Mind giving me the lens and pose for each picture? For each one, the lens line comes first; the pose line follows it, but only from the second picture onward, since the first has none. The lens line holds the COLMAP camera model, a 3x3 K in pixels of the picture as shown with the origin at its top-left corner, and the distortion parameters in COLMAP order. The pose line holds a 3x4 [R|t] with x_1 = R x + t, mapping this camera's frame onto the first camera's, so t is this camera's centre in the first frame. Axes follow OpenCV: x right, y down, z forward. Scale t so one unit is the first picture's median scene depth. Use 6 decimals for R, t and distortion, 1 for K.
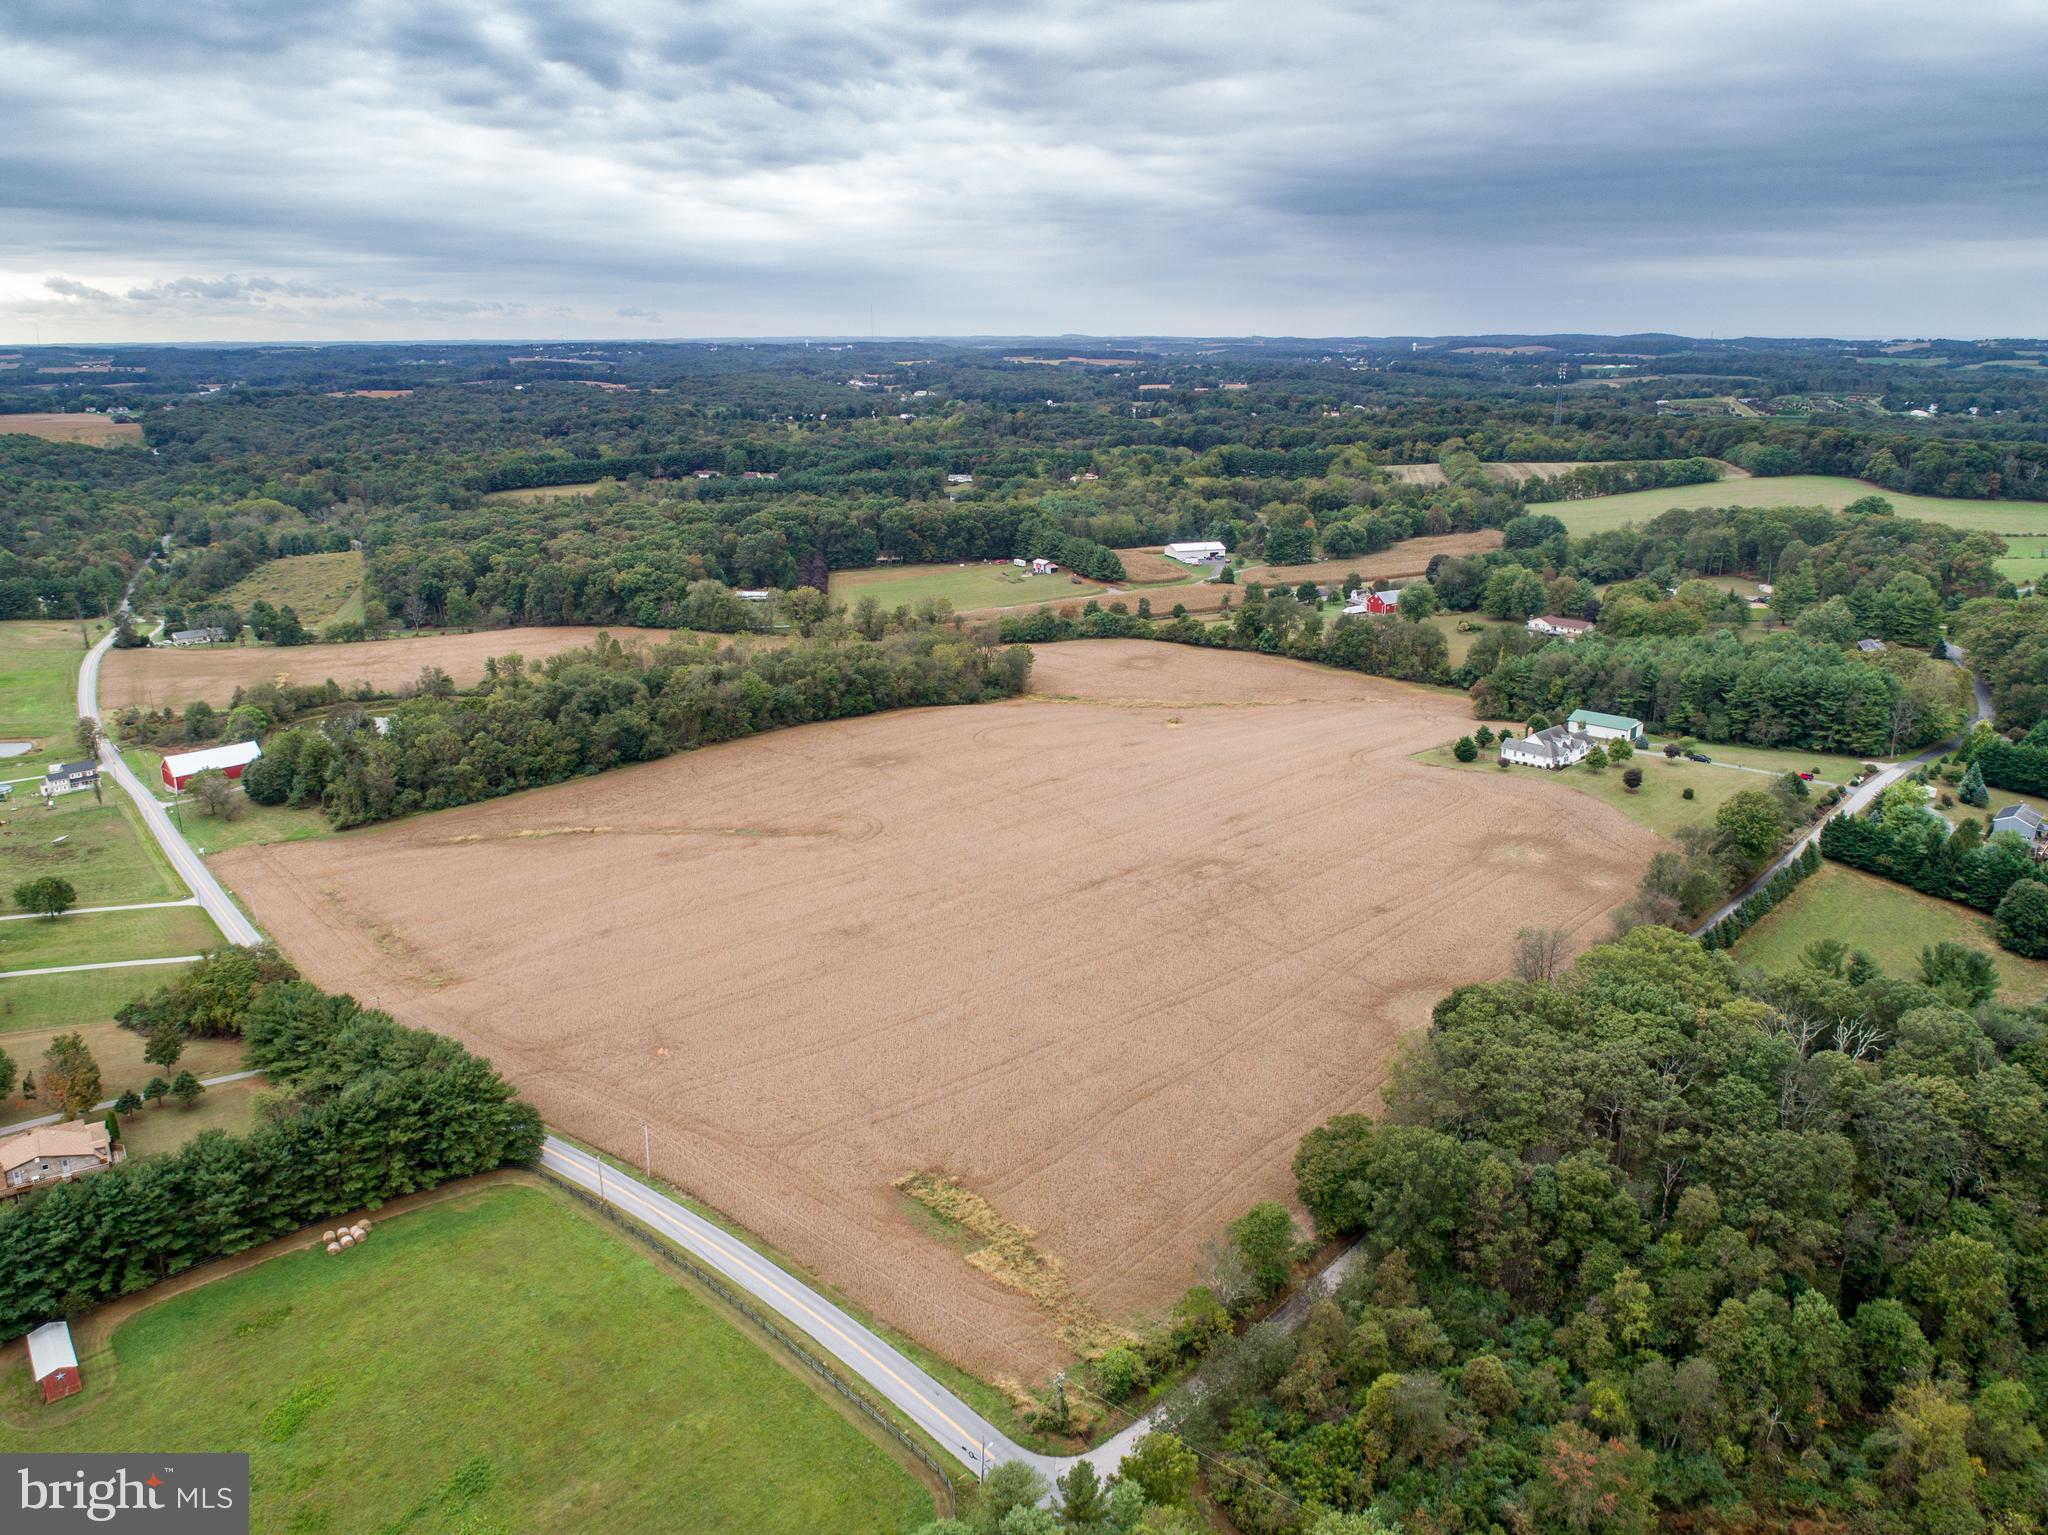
lens RADIAL K [[1542.3, 0, 1024.0], [0, 1542.3, 767.5], [0, 0, 1]] dist [-0.025207, 0.009009]
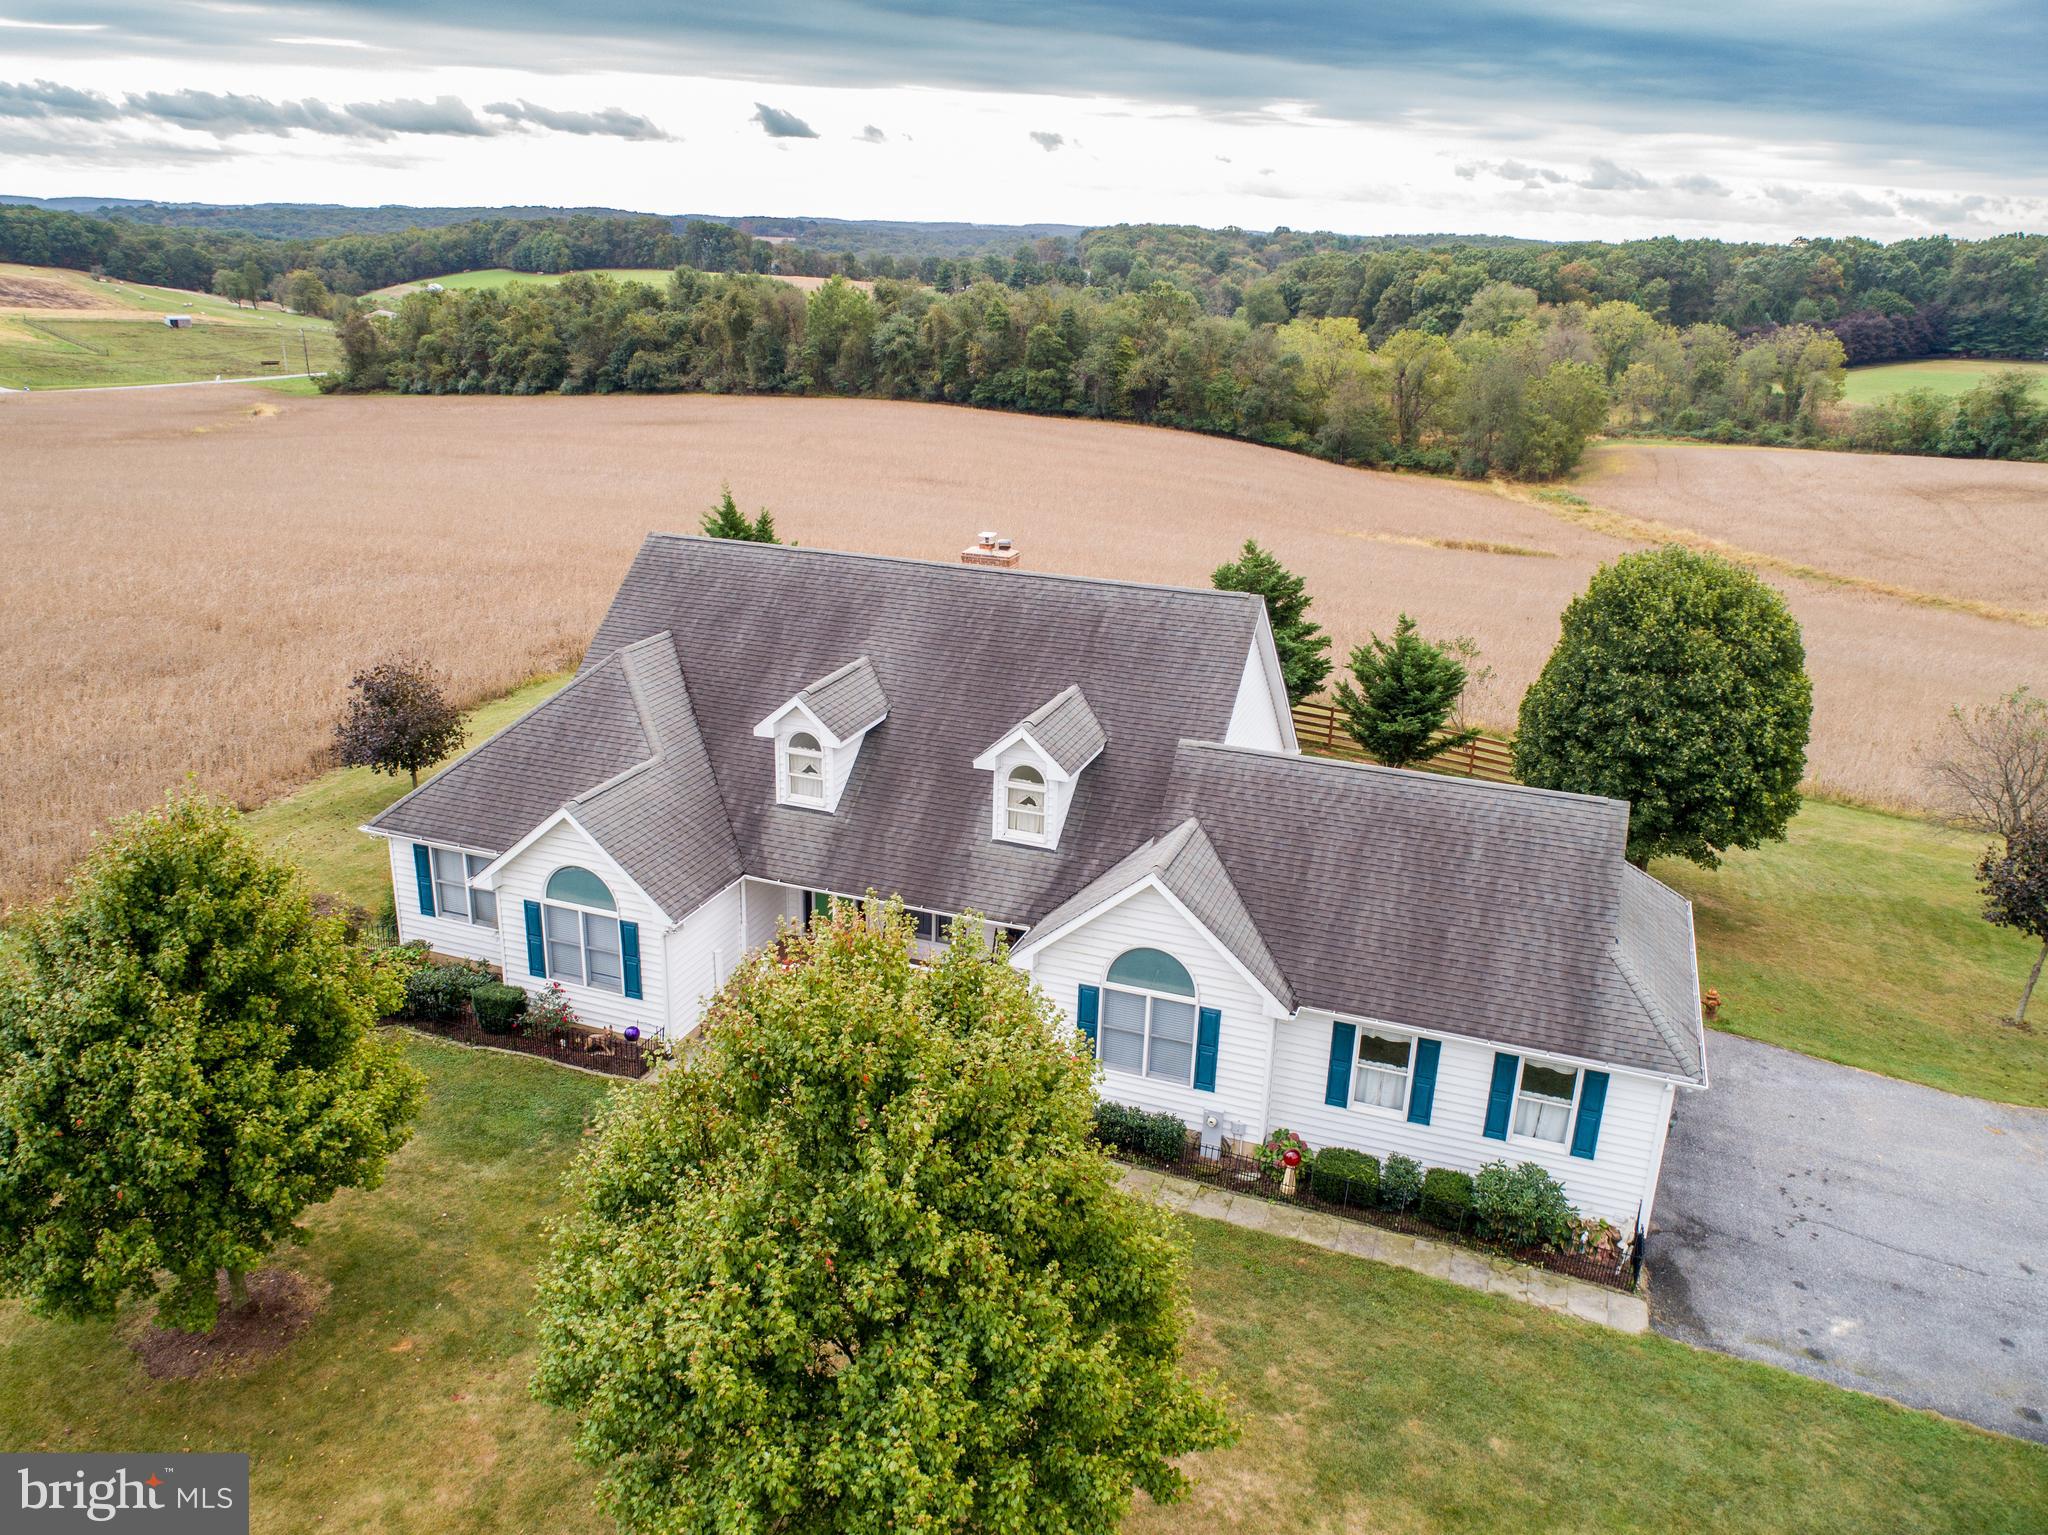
lens RADIAL K [[1560.1, 0, 1024.0], [0, 1560.1, 767.5], [0, 0, 1]] dist [-0.027049, 0.012217]
pose [[0.453789, 0.308738, -0.835917, 0.329682], [-0.273352, 0.941066, 0.199181, -0.026002], [0.848148, 0.138113, 0.511439, 0.774656]]
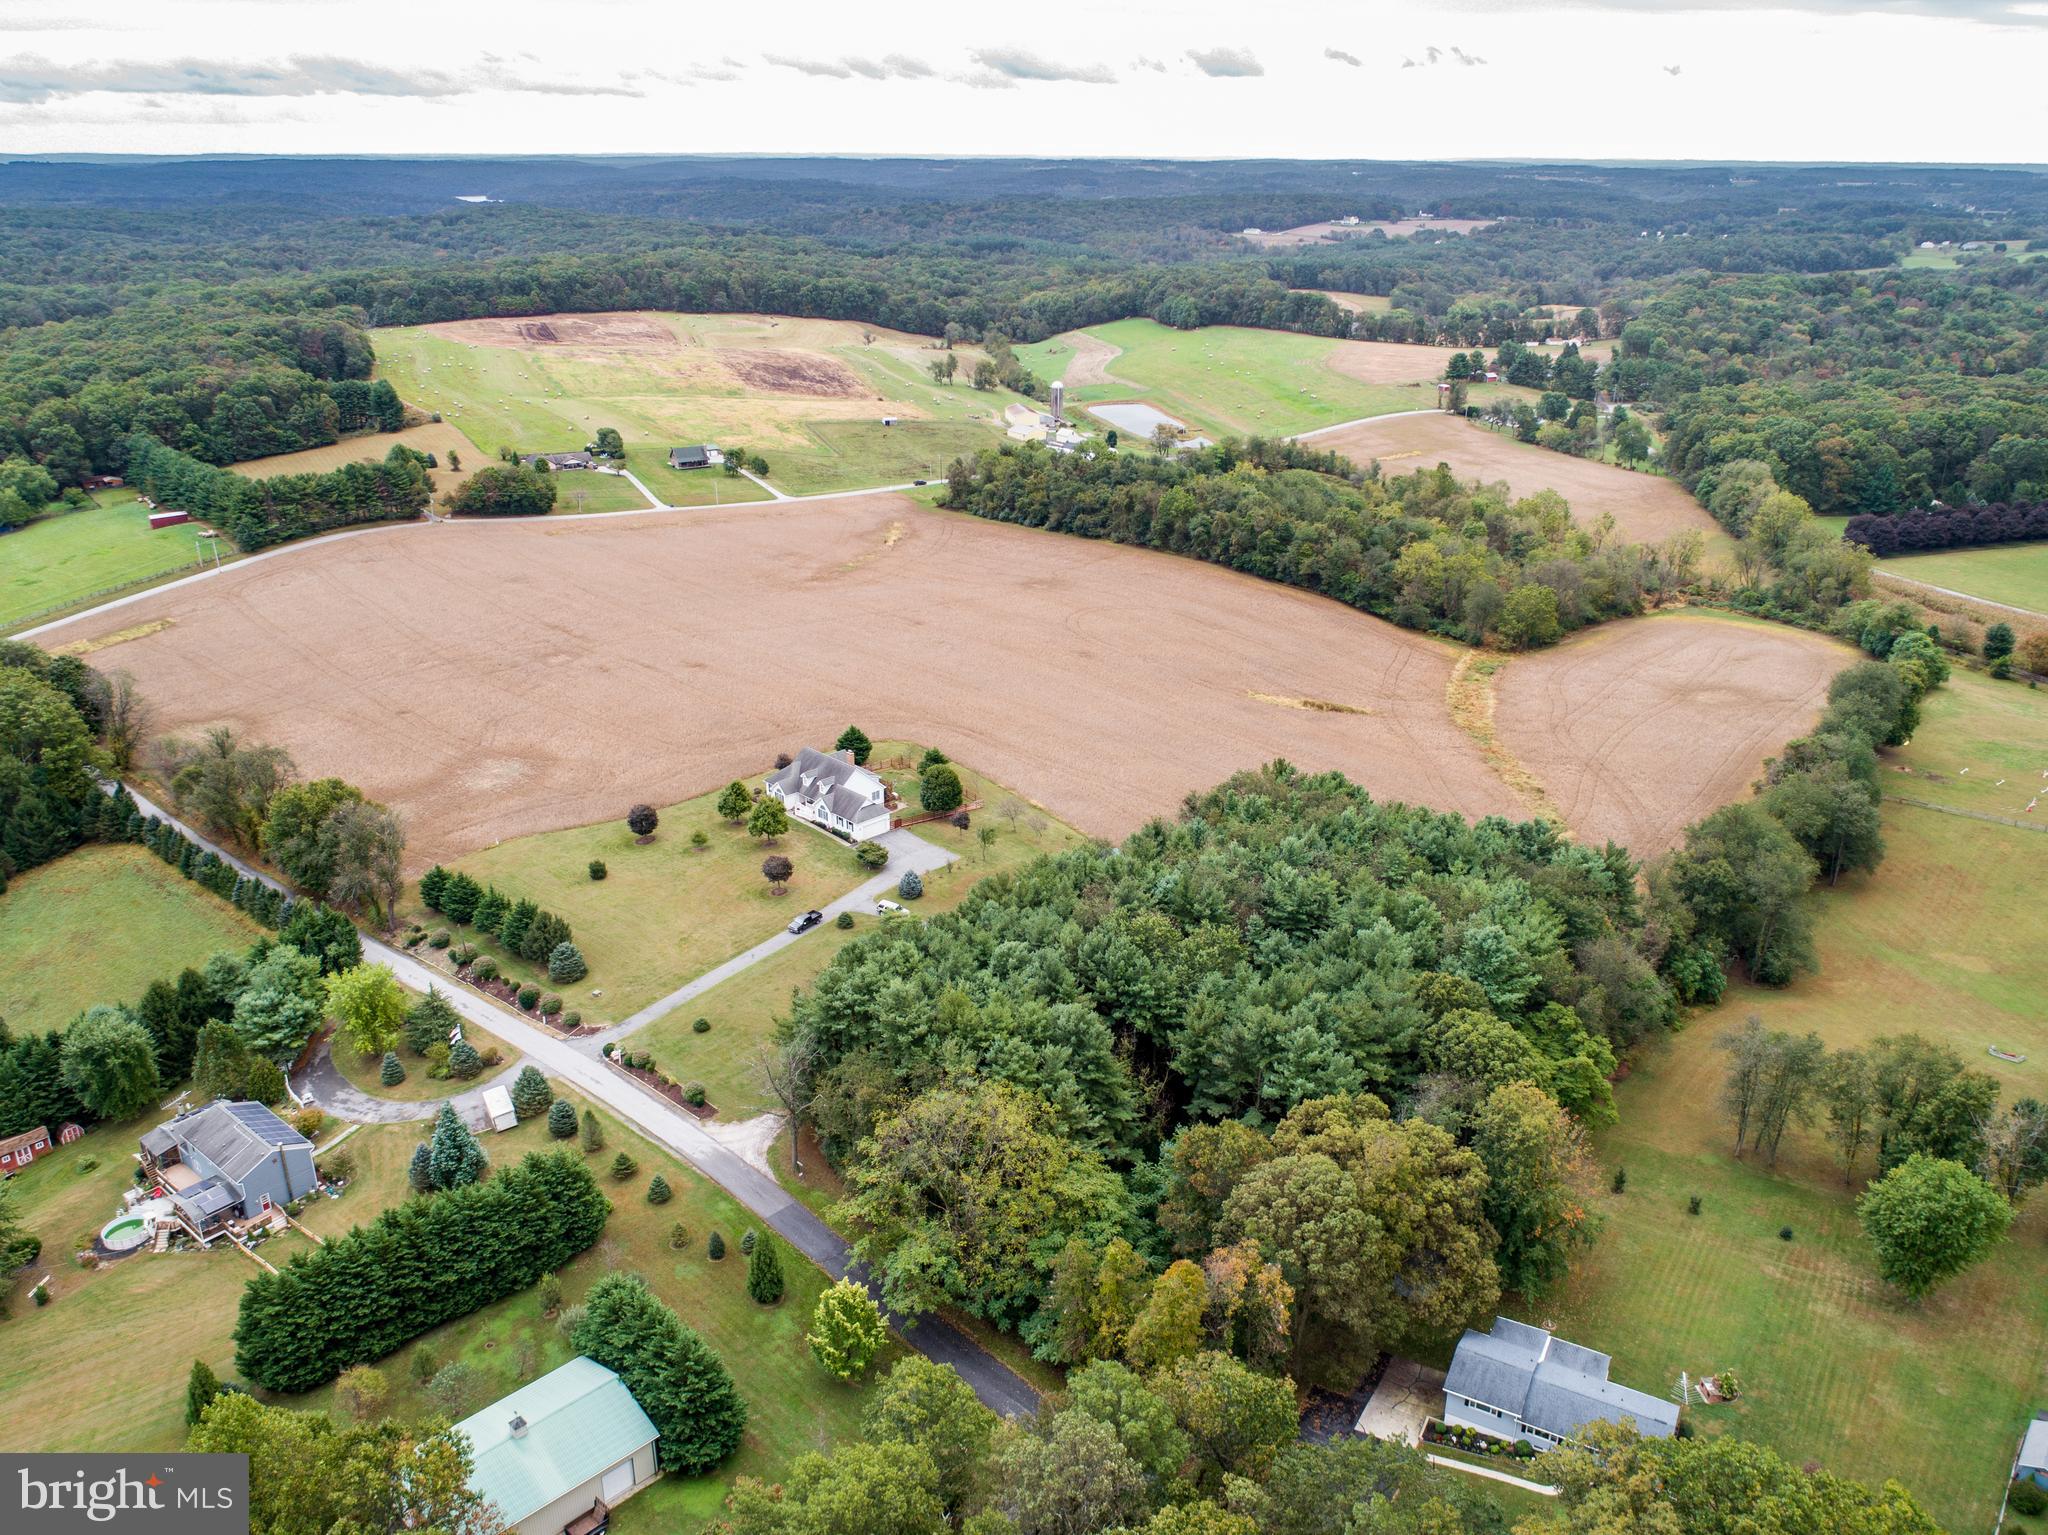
lens RADIAL K [[1560.1, 0, 1024.0], [0, 1560.1, 767.5], [0, 0, 1]] dist [-0.027049, 0.012217]
pose [[0.022752, 0.373089, -0.927517, 0.735314], [-0.278778, 0.893325, 0.352497, -0.209199], [0.960086, 0.250551, 0.124334, 0.801101]]
